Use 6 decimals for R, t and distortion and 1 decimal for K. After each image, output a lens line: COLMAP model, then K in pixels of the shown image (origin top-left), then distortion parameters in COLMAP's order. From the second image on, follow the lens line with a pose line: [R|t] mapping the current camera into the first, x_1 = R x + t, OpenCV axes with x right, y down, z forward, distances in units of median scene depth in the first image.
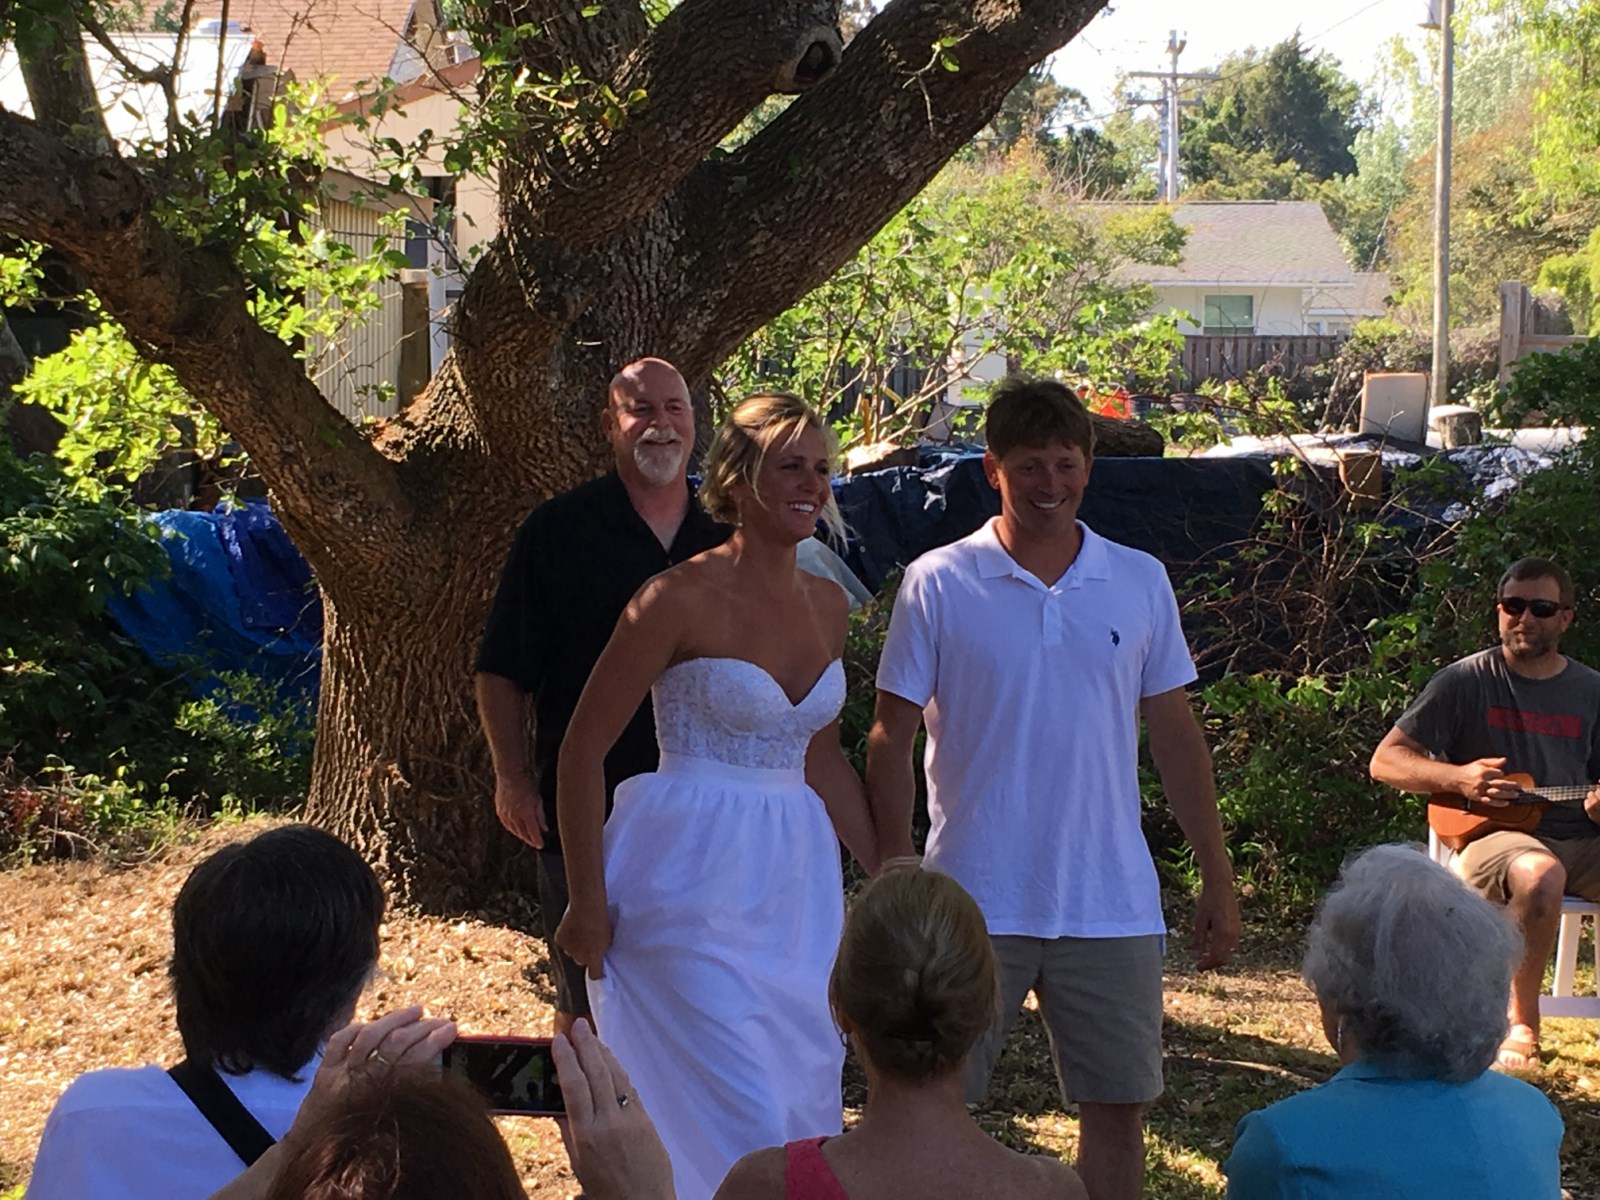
lens RADIAL K [[3403.2, 0, 800.0], [0, 3403.2, 600.0], [0, 0, 1]] dist [0.067503, 0.561763]
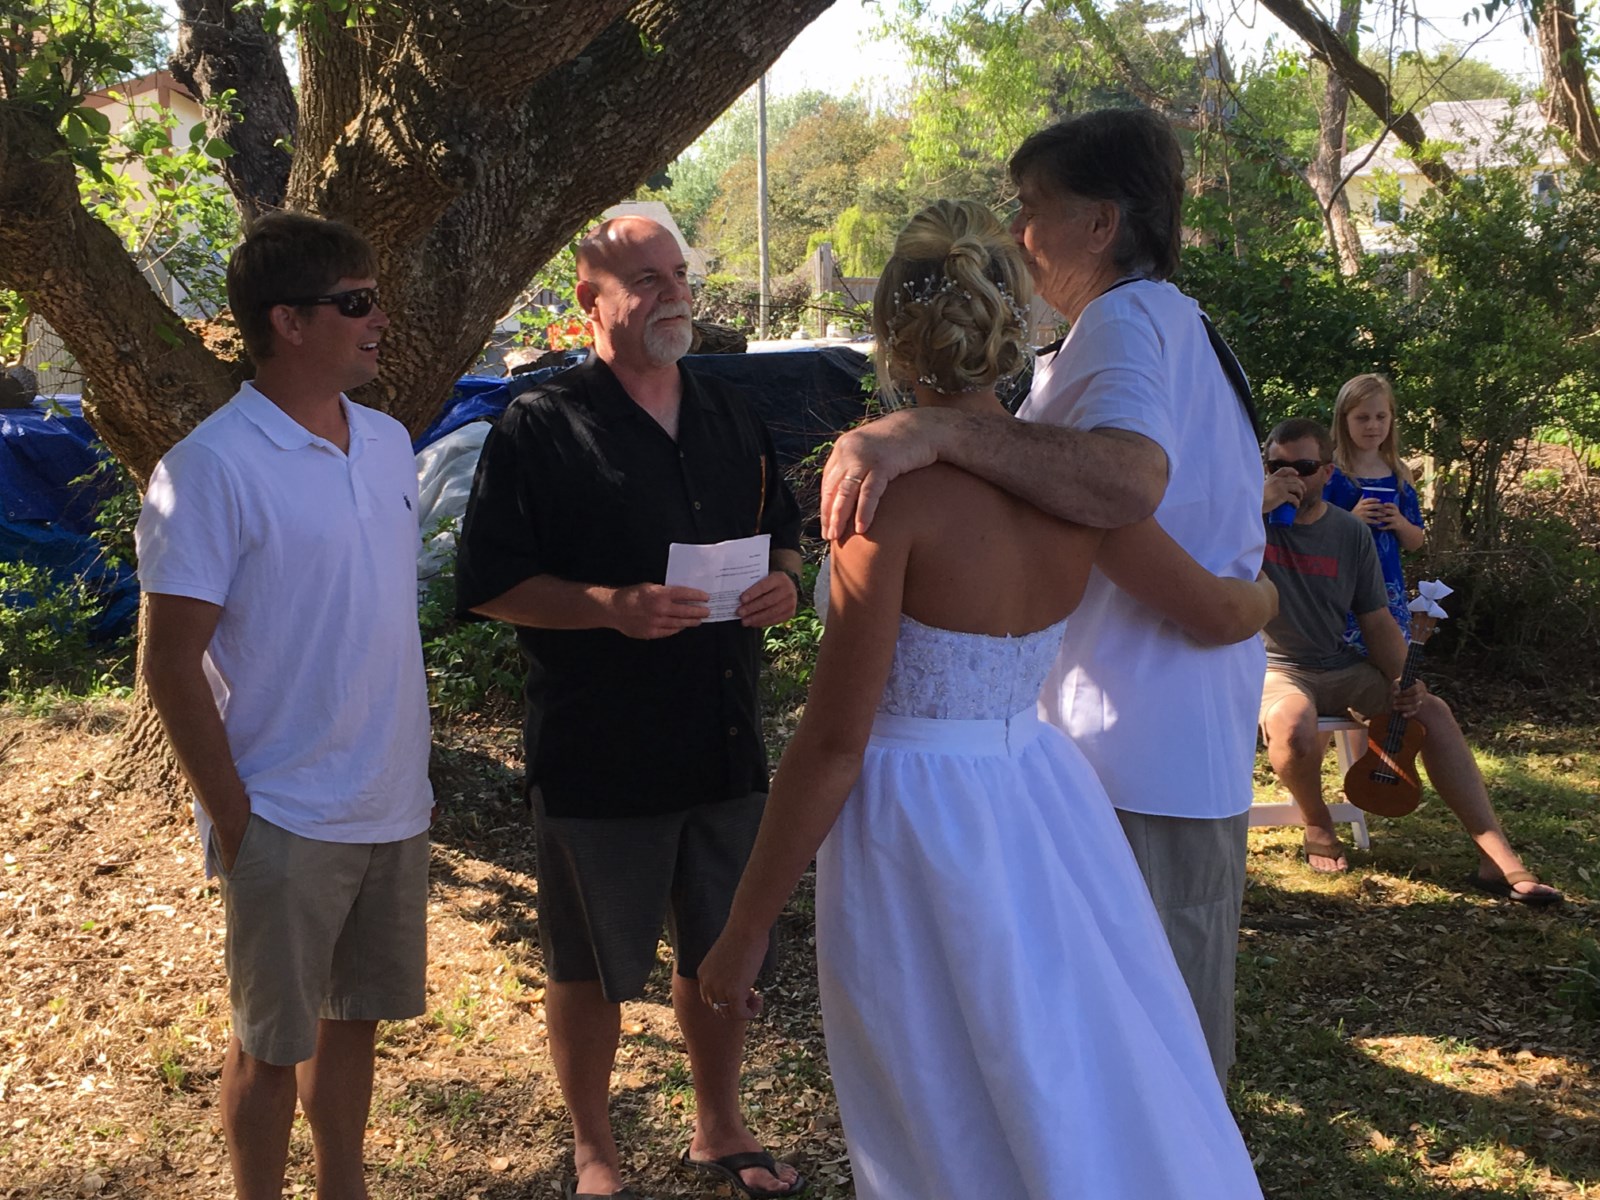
lens RADIAL K [[2080.0, 0, 820.8], [0, 2080.0, 566.5], [0, 0, 1]] dist [0.072349, -0.048218]
pose [[0.971505, -0.055345, 0.230467, -0.095177], [0.043049, 0.997385, 0.058050, -0.009839], [-0.233077, -0.046475, 0.971347, 0.381201]]
